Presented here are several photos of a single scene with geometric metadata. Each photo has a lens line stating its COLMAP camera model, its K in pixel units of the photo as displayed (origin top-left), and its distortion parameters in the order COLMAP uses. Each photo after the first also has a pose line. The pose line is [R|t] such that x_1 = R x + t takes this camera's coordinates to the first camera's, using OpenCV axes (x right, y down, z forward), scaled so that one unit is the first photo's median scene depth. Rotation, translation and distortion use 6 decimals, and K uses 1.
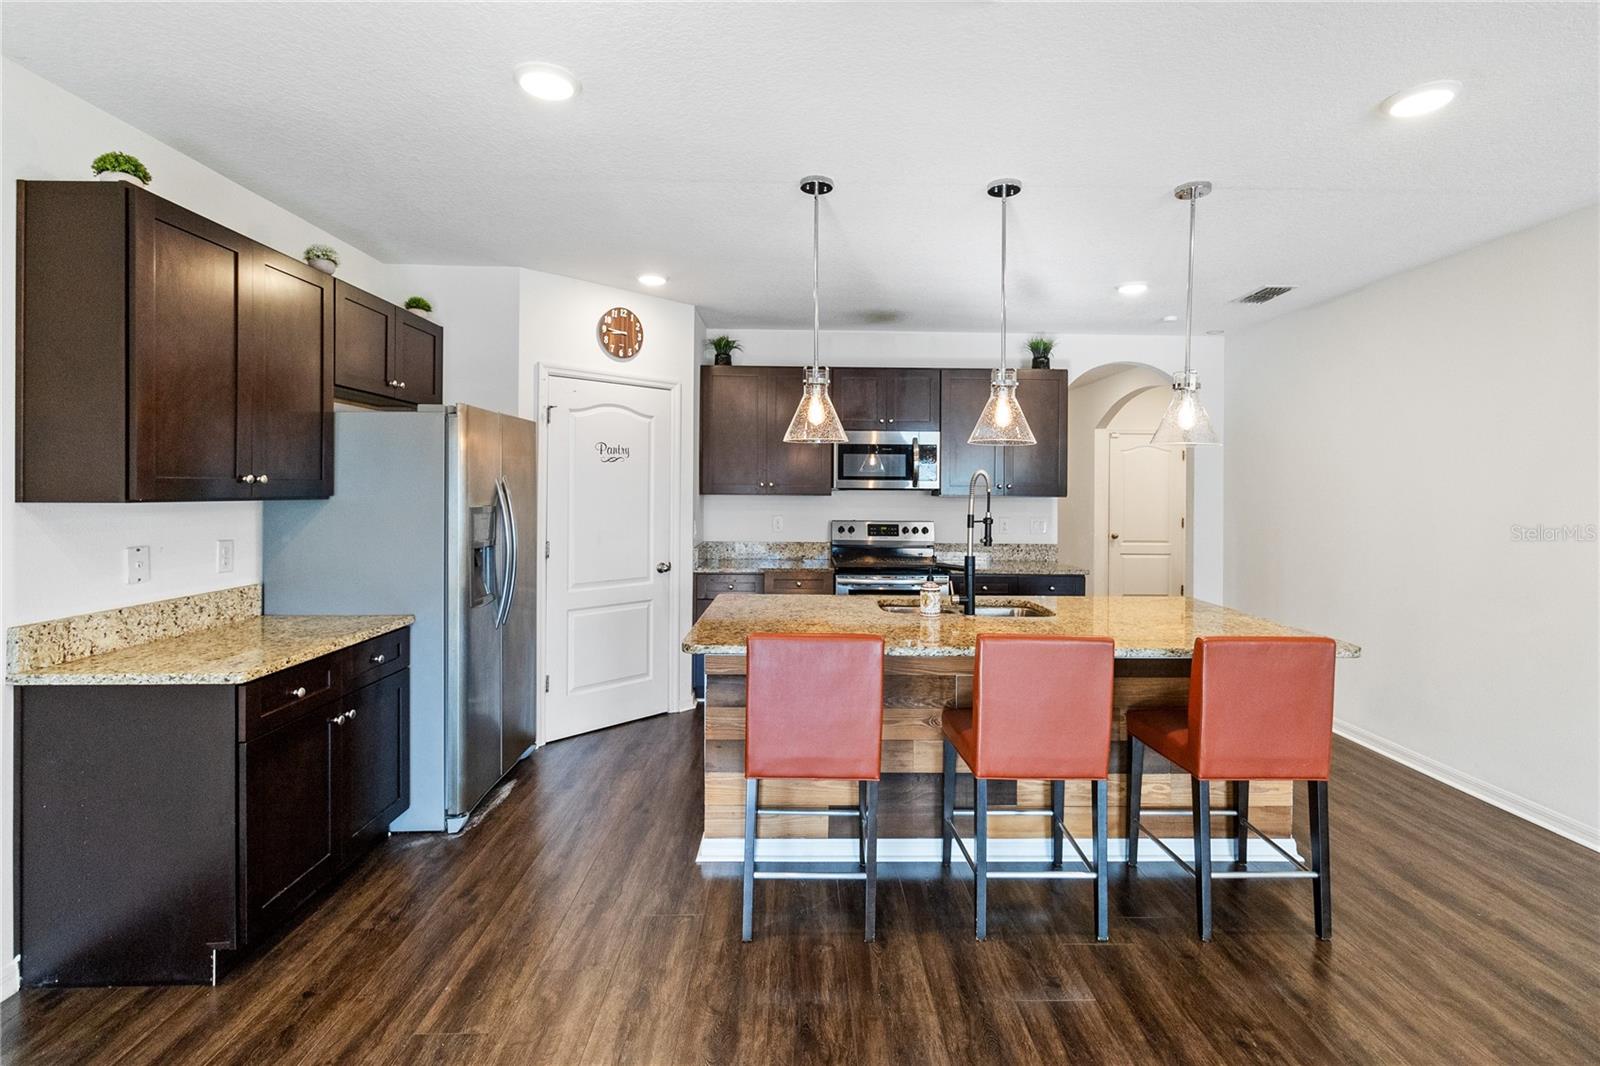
lens RADIAL K [[743.6, 0, 813.1], [0, 743.6, 488.2], [0, 0, 1]] dist [0.001041, -0.000170]
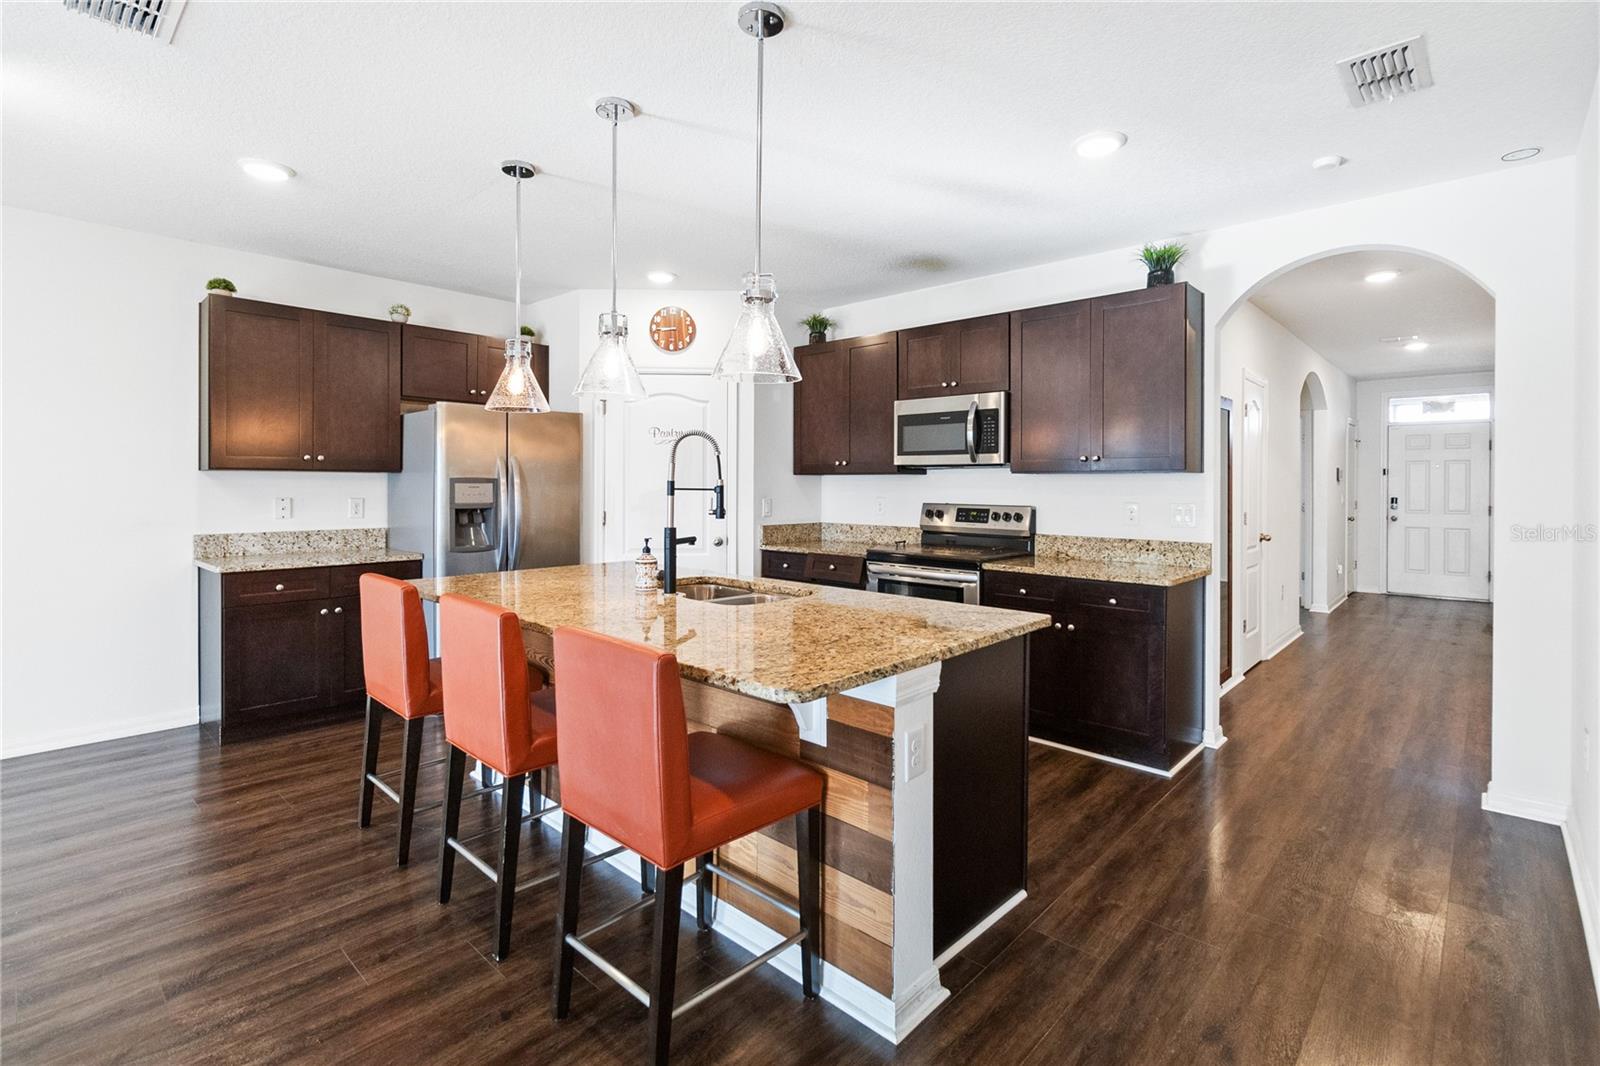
lens RADIAL K [[746.8, 0, 809.1], [0, 746.8, 484.0], [0, 0, 1]] dist [0.001070, 0.000331]
pose [[0.720050, -0.003690, -0.693913, 0.675903], [0.001164, 0.999991, -0.004110, 0.030362], [0.693922, 0.002151, 0.720047, 0.334252]]
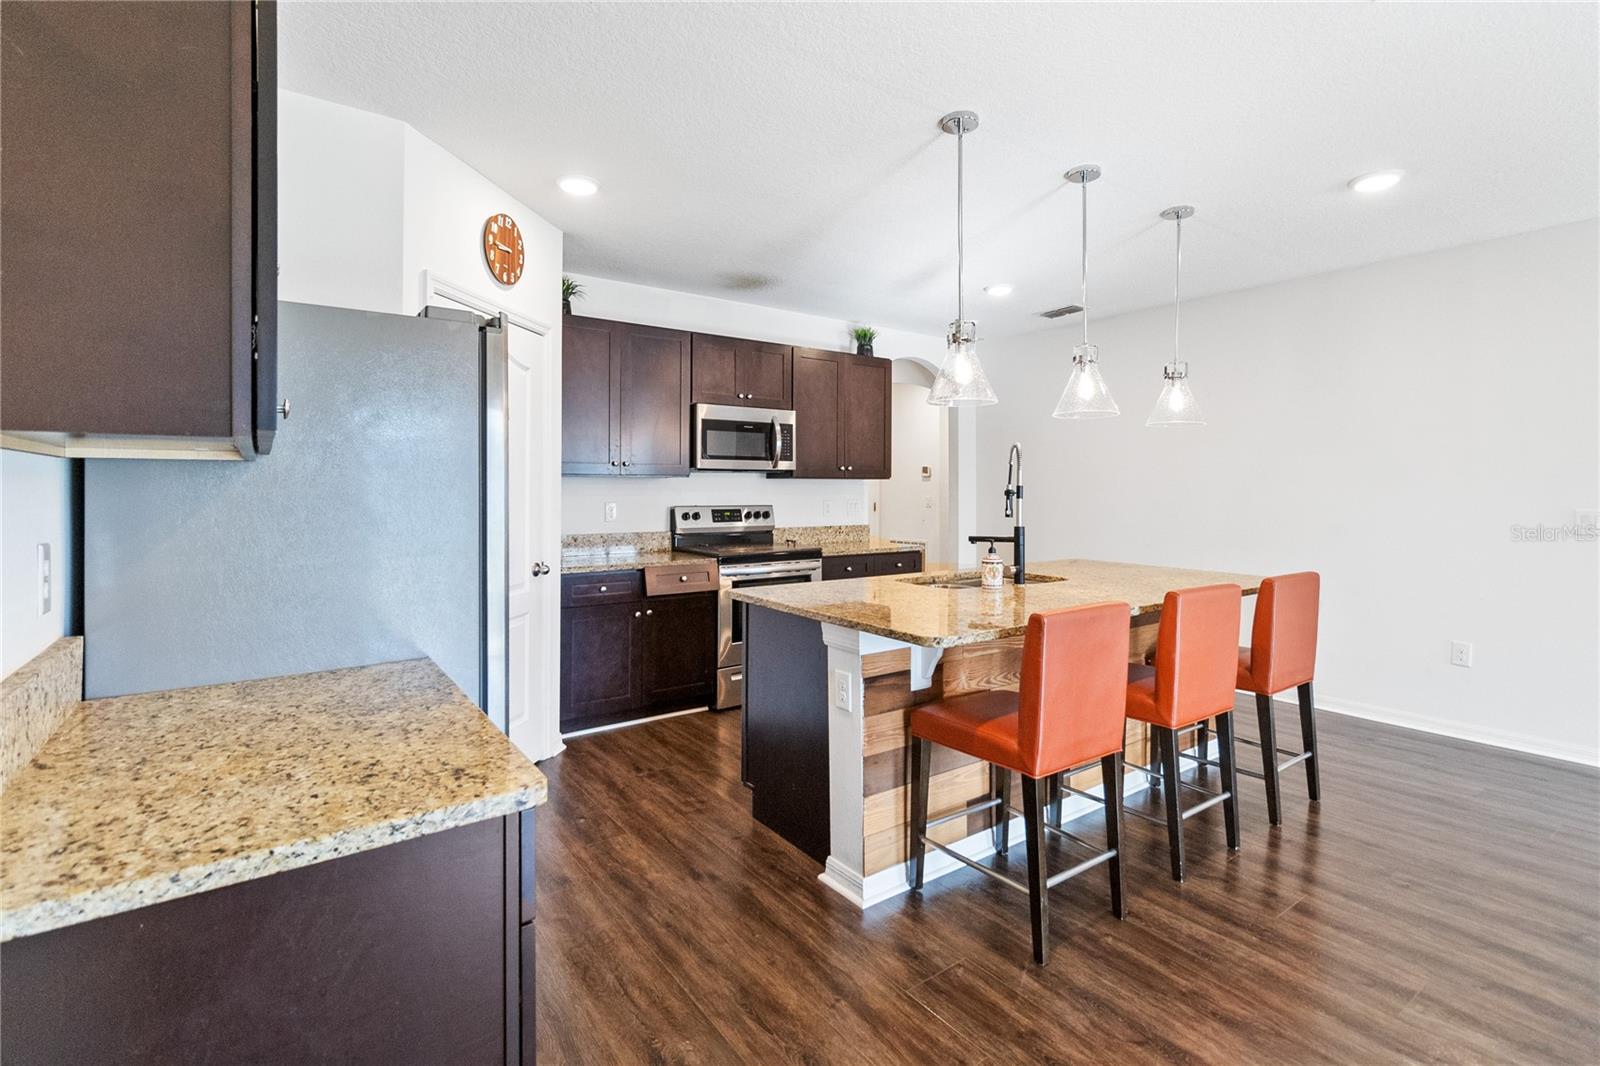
lens RADIAL K [[746.8, 0, 809.1], [0, 746.8, 484.0], [0, 0, 1]] dist [0.001070, 0.000331]
pose [[0.820557, -0.002075, 0.571561, -0.434414], [0.002861, 0.999996, -0.000478, 0.022407], [-0.571557, 0.002027, 0.820560, 0.230232]]
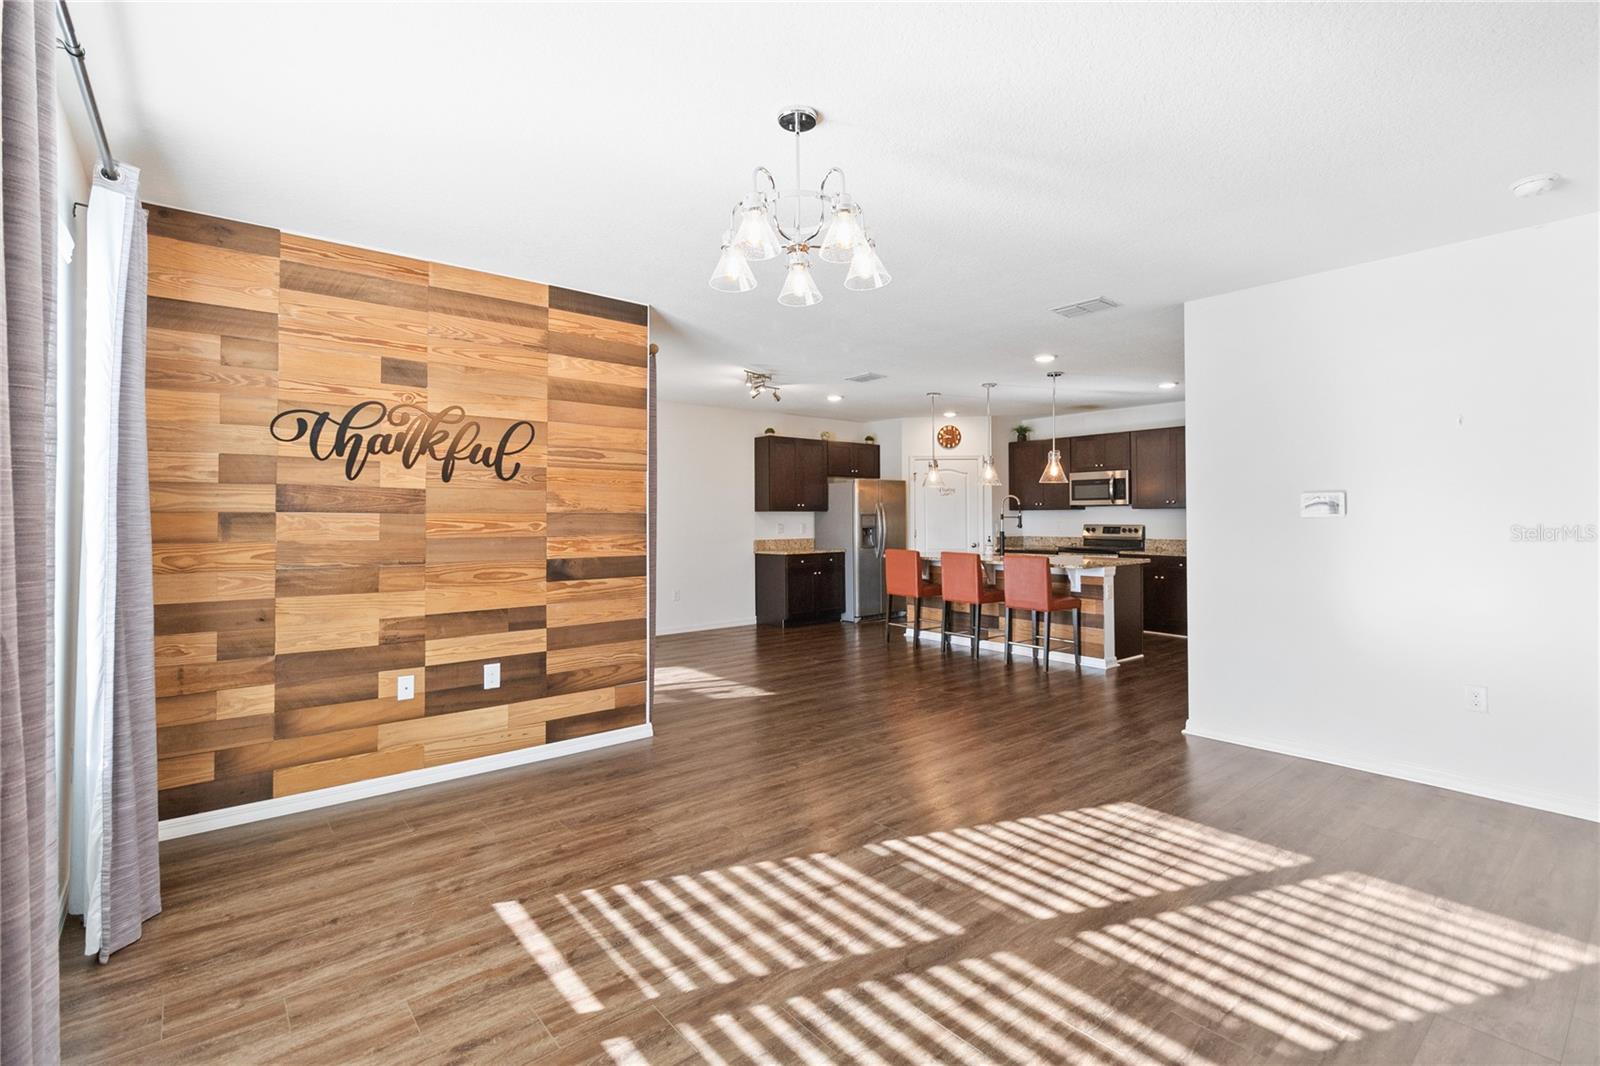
lens RADIAL K [[738.6, 0, 810.7], [0, 738.6, 503.0], [0, 0, 1]] dist [-0.000001, 0.000426]
pose [[0.622805, -0.025349, -0.781966, 1.201059], [0.008827, 0.999639, -0.025375, 0.039357], [0.782327, 0.008901, 0.622804, -0.687133]]
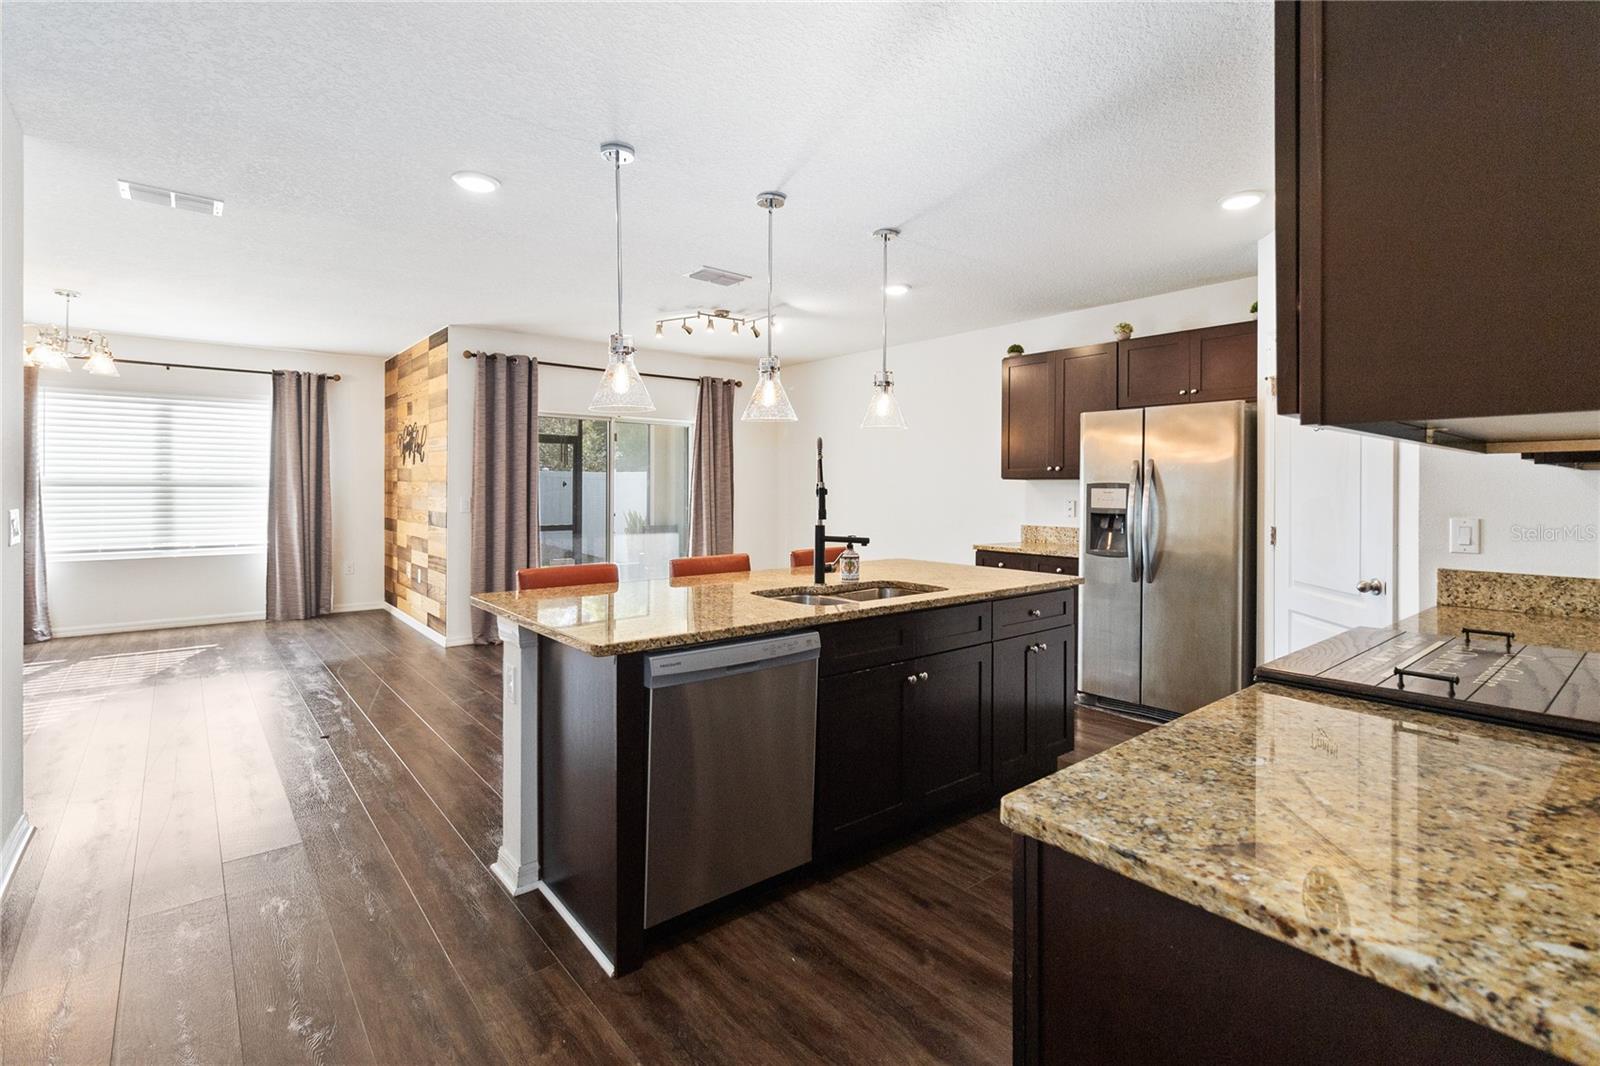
lens RADIAL K [[738.6, 0, 810.7], [0, 738.6, 503.0], [0, 0, 1]] dist [-0.000001, 0.000426]
pose [[-0.778374, 0.002303, -0.627797, 0.598596], [-0.011022, 0.999789, 0.017334, 0.031182], [0.627704, 0.020412, -0.778184, 1.248070]]
